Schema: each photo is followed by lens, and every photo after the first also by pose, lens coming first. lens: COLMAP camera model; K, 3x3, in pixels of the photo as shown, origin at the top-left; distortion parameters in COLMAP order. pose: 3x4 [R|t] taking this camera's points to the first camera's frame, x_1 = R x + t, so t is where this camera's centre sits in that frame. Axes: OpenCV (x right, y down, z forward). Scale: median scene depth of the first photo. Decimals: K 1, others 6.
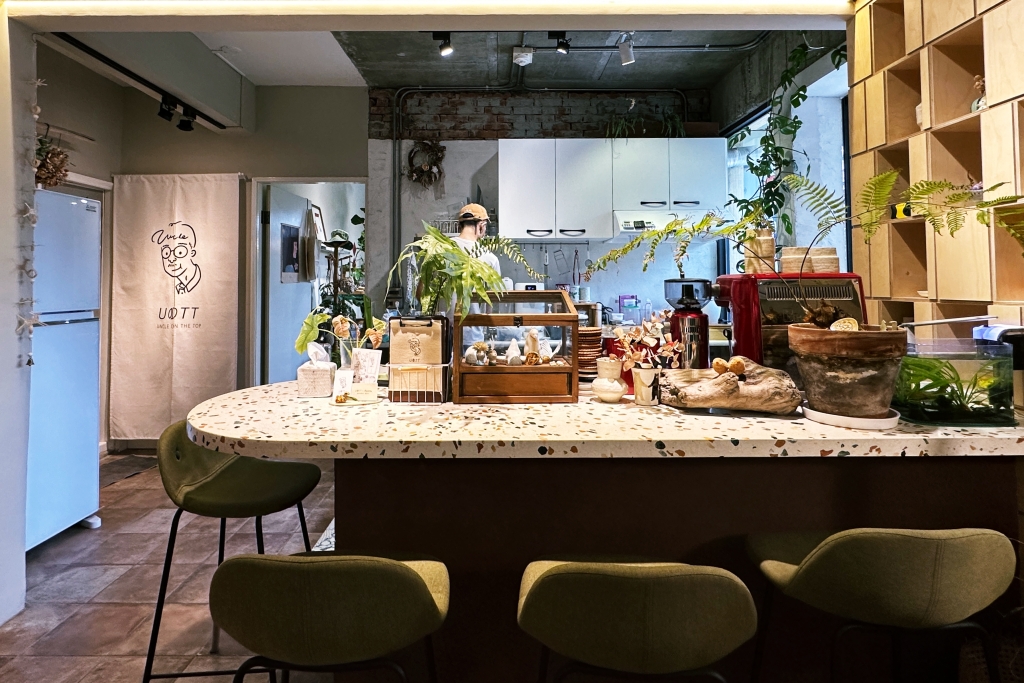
lens RADIAL K [[550.8, 0, 505.6], [0, 550.8, 270.5], [0, 0, 1]] dist [0.000328, -0.000453]
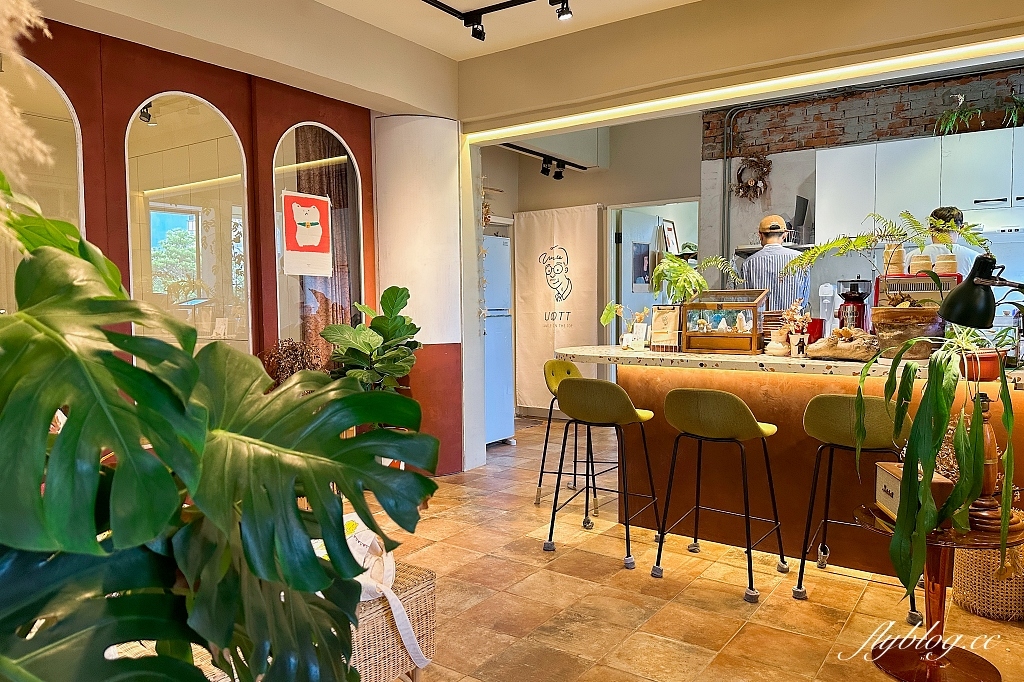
lens RADIAL K [[712.4, 0, 511.0], [0, 712.4, 339.8], [0, 0, 1]] dist [-0.035741, -0.002480]
pose [[0.819144, 0.023133, -0.573121, 0.278751], [0.022645, 0.997103, 0.072611, 0.007497], [0.573141, -0.072457, 0.816247, -0.435619]]
